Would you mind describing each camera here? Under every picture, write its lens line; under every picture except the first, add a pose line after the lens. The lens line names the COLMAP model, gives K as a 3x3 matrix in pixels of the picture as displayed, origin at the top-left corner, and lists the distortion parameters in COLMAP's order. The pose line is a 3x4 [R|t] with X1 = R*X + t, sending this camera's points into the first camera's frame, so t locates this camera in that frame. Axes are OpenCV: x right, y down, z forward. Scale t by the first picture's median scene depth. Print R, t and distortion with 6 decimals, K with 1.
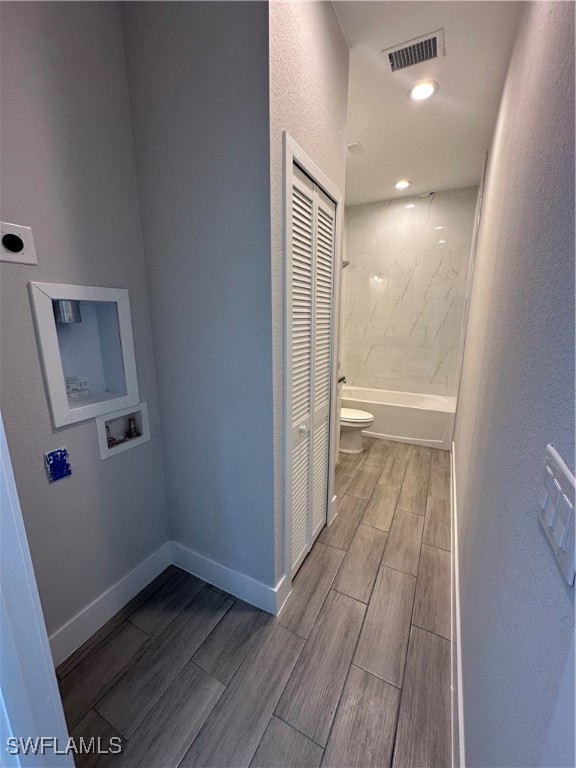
lens RADIAL K [[306.5, 0, 287.8], [0, 306.5, 385.6], [0, 0, 1]] dist [0.008868, -0.002478]
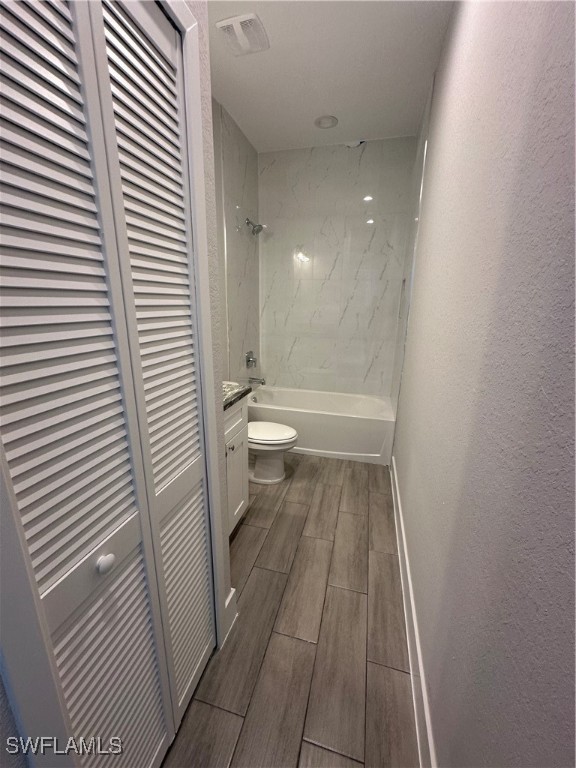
lens RADIAL K [[306.5, 0, 286.6], [0, 306.5, 384.6], [0, 0, 1]] dist [0.008868, -0.002478]
pose [[0.977907, -0.038090, 0.205540, 0.128319], [0.029179, 0.998505, 0.046216, -0.066724], [-0.206993, -0.039198, 0.977557, 0.337096]]
